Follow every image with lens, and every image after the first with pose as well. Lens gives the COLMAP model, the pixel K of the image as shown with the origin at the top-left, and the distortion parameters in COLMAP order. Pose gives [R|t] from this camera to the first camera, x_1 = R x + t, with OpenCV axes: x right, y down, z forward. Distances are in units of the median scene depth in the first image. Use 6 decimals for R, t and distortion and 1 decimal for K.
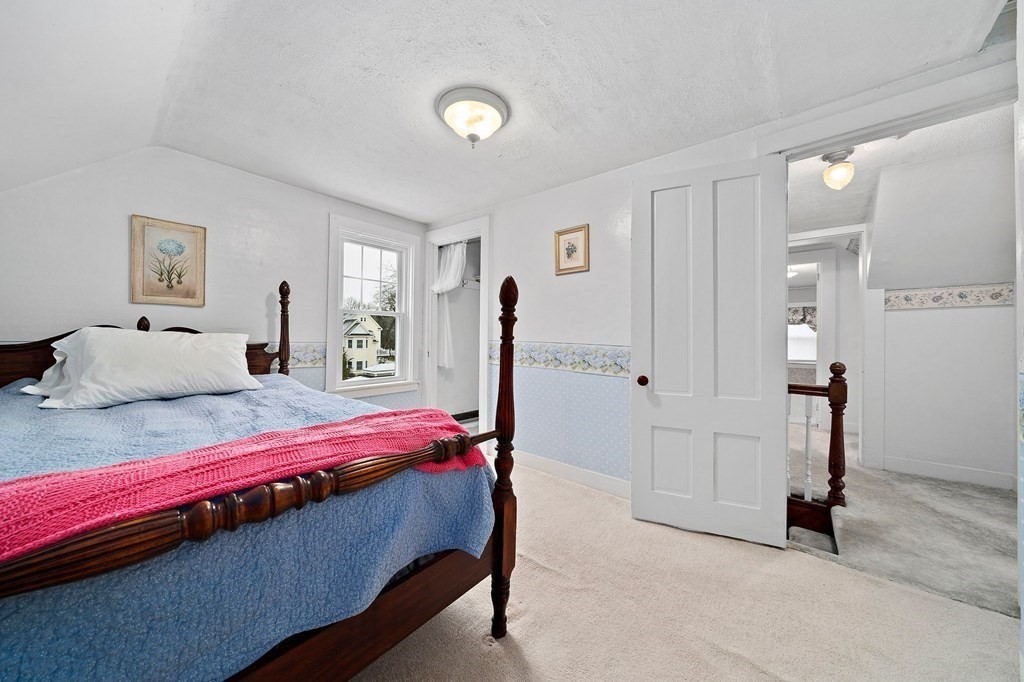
lens RADIAL K [[352.7, 0, 514.6], [0, 352.7, 332.6], [0, 0, 1]] dist [-0.002548, -0.000341]
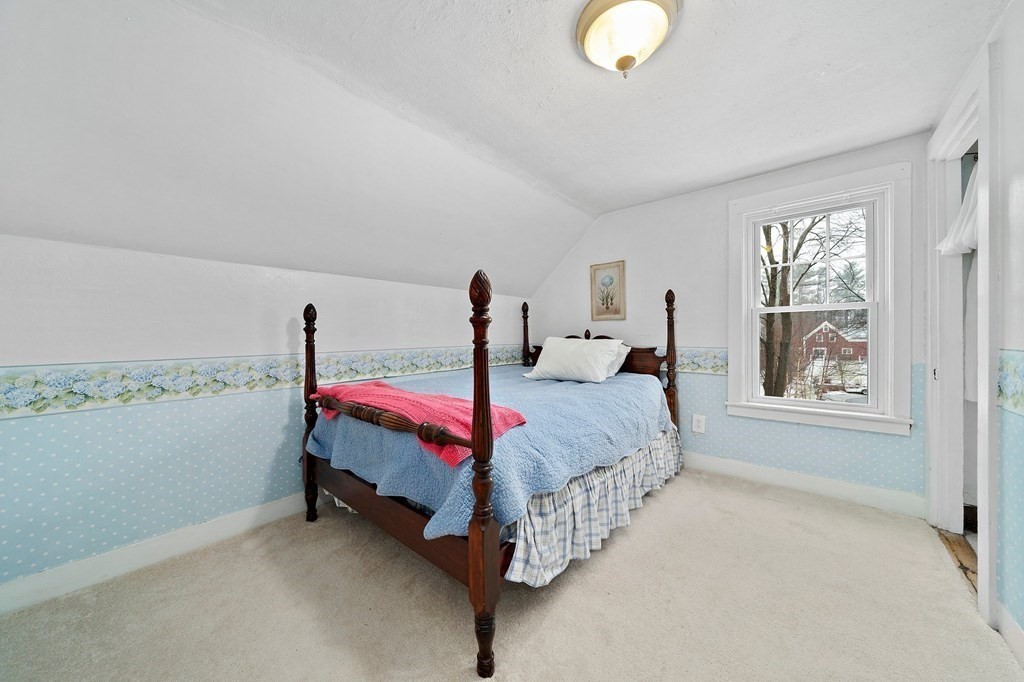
lens RADIAL K [[350.2, 0, 512.0], [0, 350.2, 341.0], [0, 0, 1]] dist [-0.000351, -0.000123]
pose [[-0.019132, -0.005095, -0.999804, 0.482320], [0.012760, 0.999904, -0.005340, 0.010537], [0.999736, -0.012860, -0.019065, 0.629403]]
